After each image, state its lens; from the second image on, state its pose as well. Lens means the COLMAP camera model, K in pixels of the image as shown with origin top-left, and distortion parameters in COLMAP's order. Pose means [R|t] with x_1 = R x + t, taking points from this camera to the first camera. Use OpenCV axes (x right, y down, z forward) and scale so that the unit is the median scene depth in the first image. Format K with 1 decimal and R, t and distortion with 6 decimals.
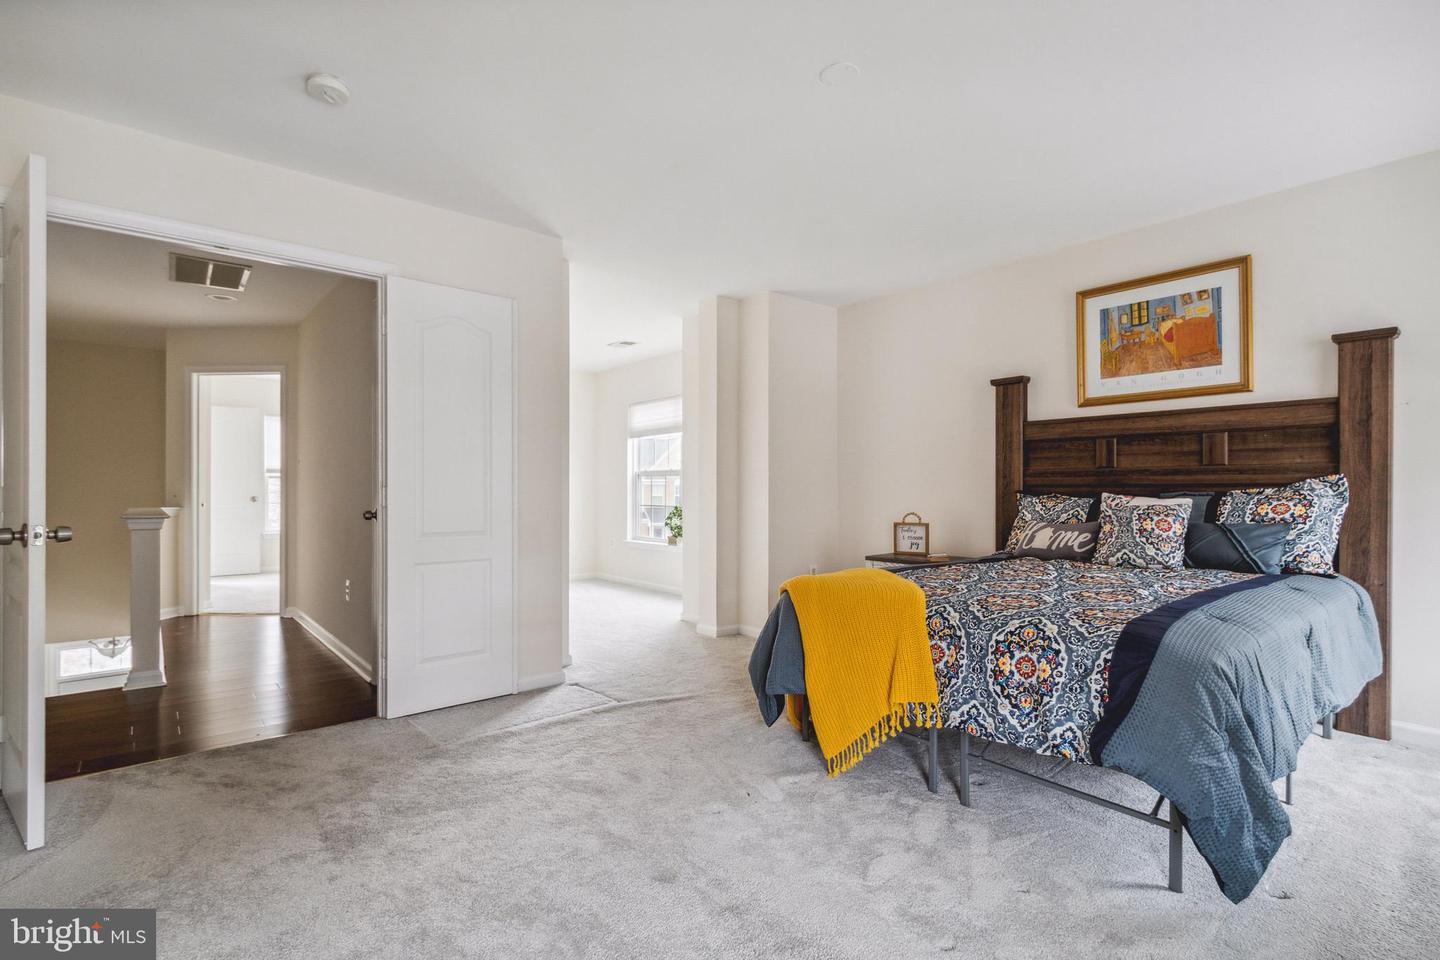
lens RADIAL K [[680.1, 0, 720.3], [0, 680.1, 489.4], [0, 0, 1]] dist [0.001863, -0.000072]
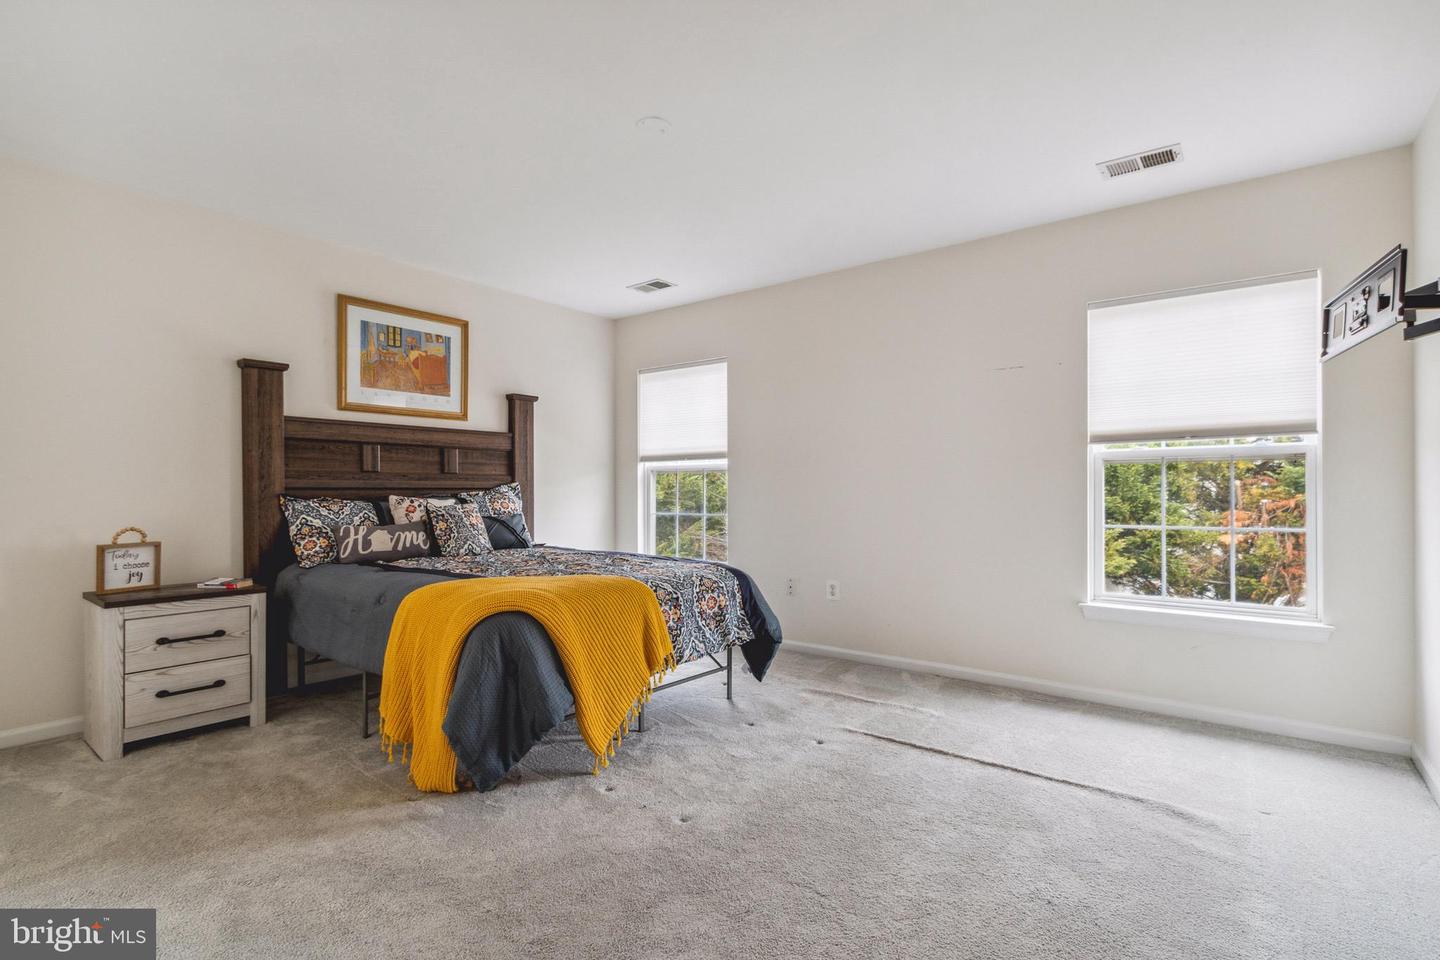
lens RADIAL K [[680.1, 0, 720.3], [0, 680.1, 489.4], [0, 0, 1]] dist [0.001863, -0.000072]
pose [[-0.208295, 0.003172, 0.978061, -0.615741], [0.002331, 0.999994, -0.002747, -0.000332], [-0.978063, 0.001707, -0.208301, 0.723637]]
